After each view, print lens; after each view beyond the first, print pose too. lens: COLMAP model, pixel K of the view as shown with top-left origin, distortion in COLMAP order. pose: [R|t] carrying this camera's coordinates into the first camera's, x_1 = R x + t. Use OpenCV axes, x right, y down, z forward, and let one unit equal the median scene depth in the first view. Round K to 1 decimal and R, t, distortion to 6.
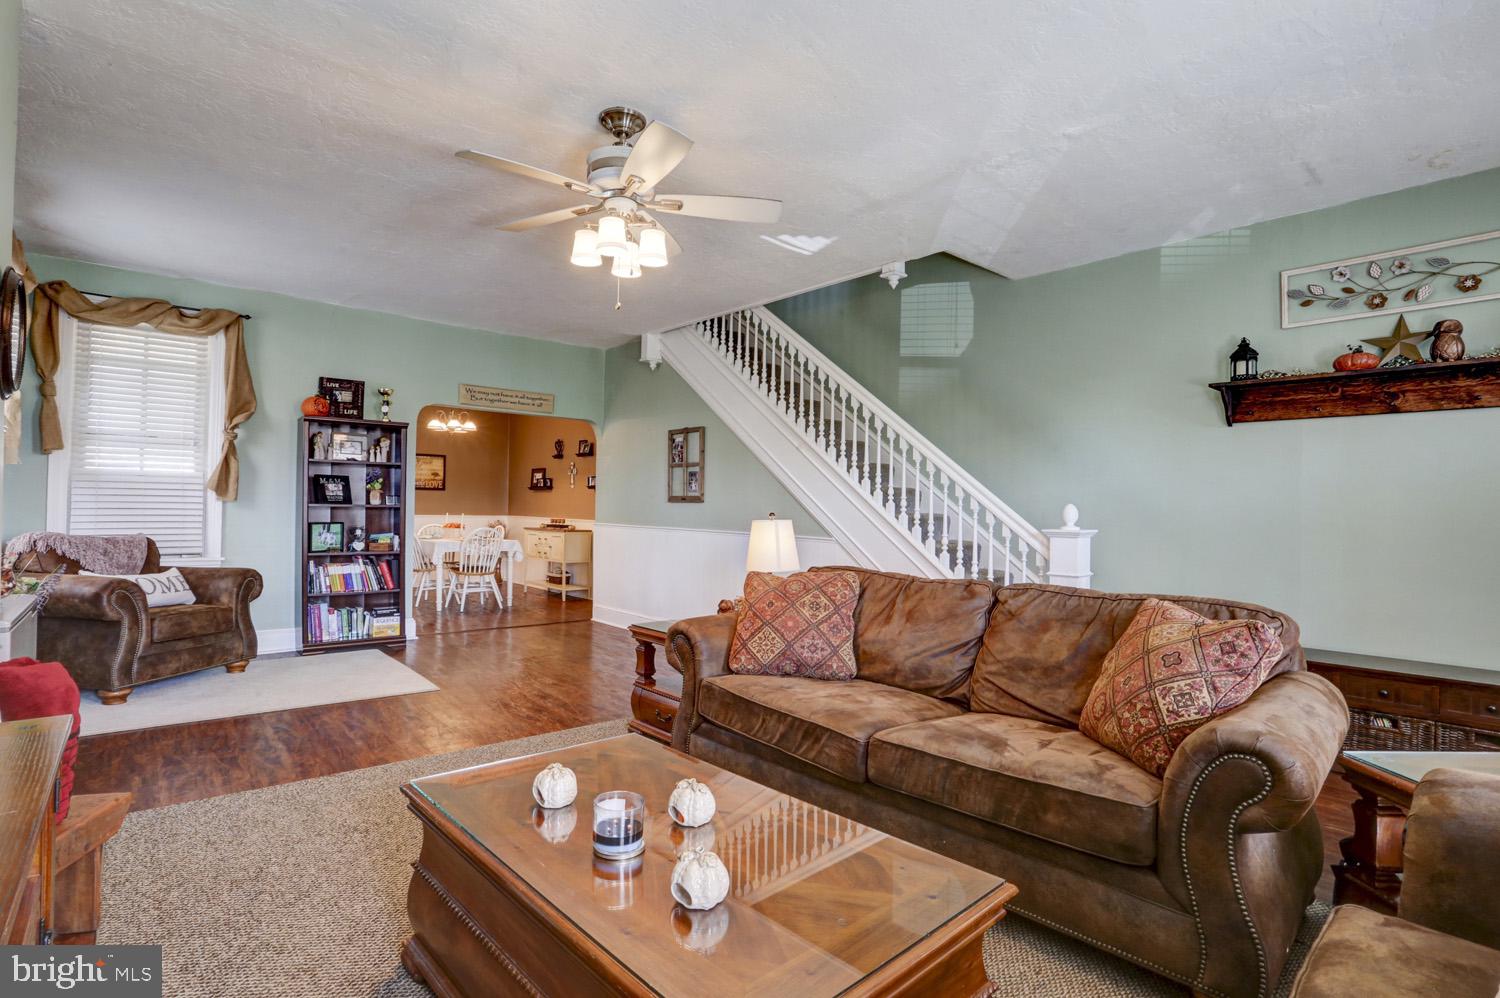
lens RADIAL K [[728.8, 0, 754.1], [0, 728.8, 496.7], [0, 0, 1]] dist [-0.064848, 0.023120]
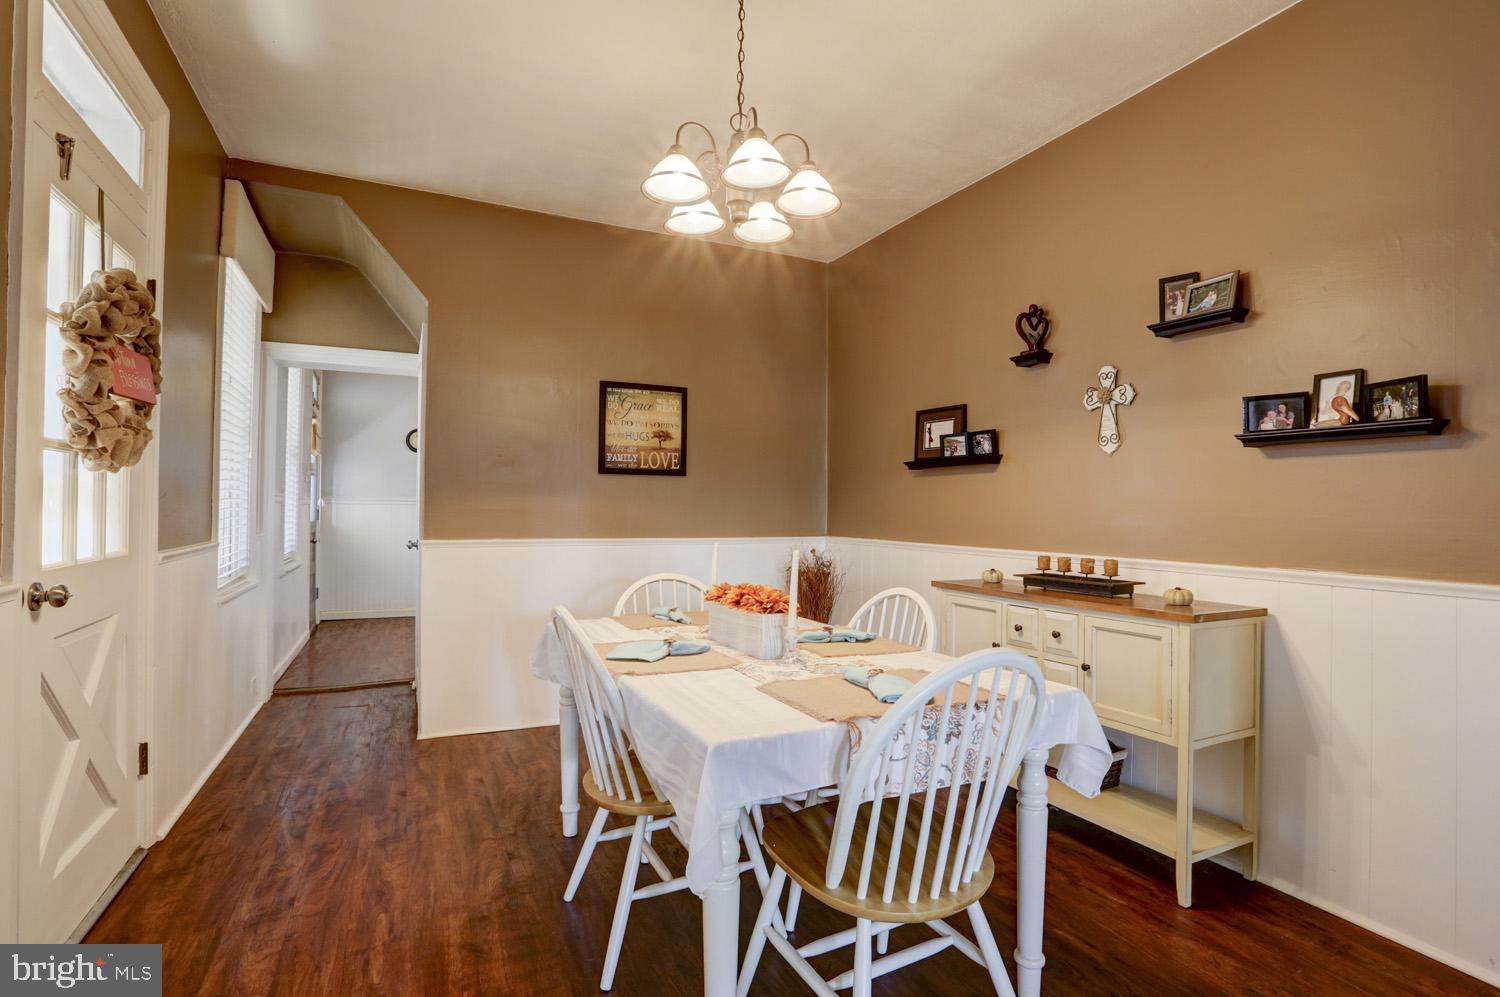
lens RADIAL K [[728.8, 0, 746.8], [0, 728.8, 496.0], [0, 0, 1]] dist [-0.064848, 0.023120]
pose [[0.962207, -0.009404, -0.272158, -0.299301], [0.009181, 0.999956, -0.002093, 0.004654], [0.272165, -0.000485, 0.962250, 0.647259]]
